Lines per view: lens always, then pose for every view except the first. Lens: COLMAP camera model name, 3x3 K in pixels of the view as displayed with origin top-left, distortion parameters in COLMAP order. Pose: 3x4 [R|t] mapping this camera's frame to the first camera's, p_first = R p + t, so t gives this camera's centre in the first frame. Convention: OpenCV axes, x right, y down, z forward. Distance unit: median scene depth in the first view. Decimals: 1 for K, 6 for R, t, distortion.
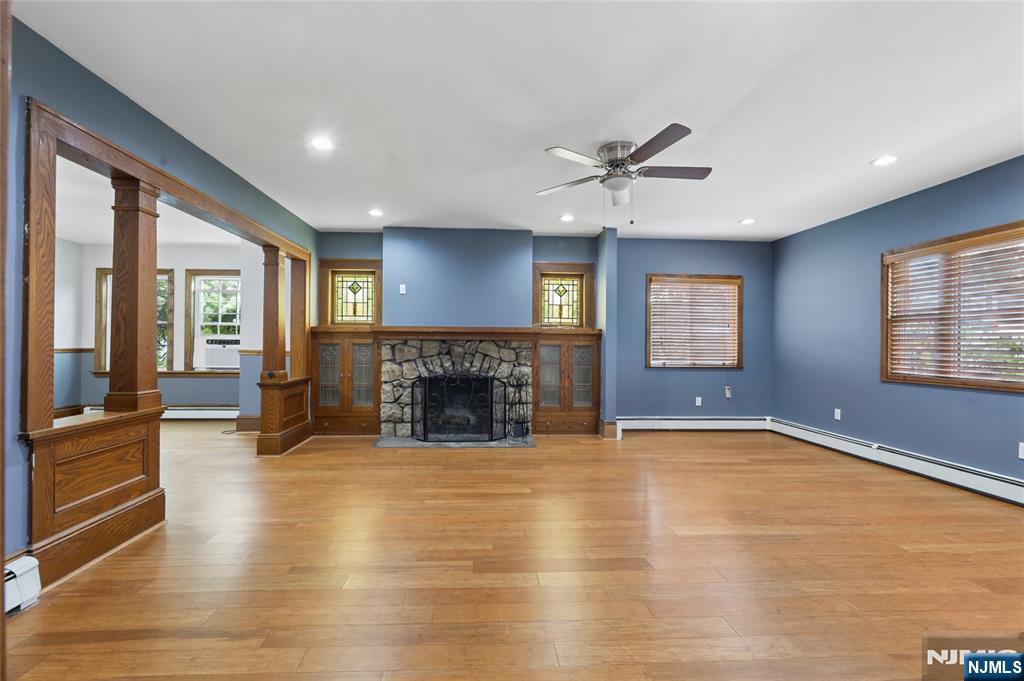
lens RADIAL K [[418.3, 0, 512.3], [0, 418.3, 345.2], [0, 0, 1]] dist [0.000284, -0.000055]
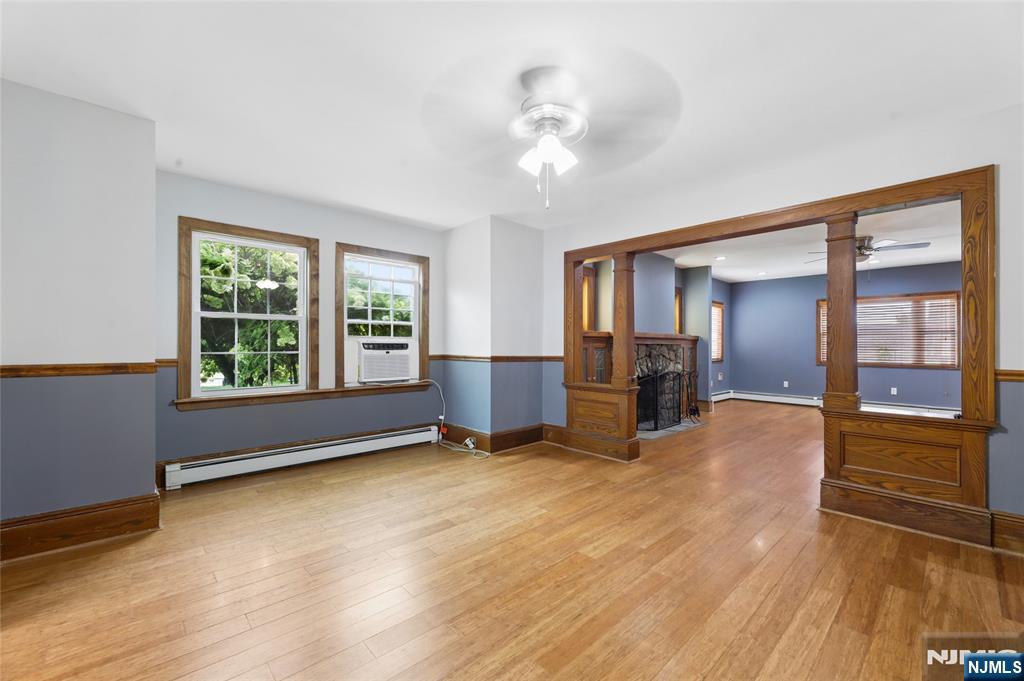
lens RADIAL K [[418.3, 0, 512.3], [0, 418.3, 345.2], [0, 0, 1]] dist [0.000284, -0.000055]
pose [[0.763816, -0.003300, 0.645425, -1.087513], [0.002897, 0.999994, 0.001685, -0.011243], [-0.645427, 0.000582, 0.763822, 0.304427]]
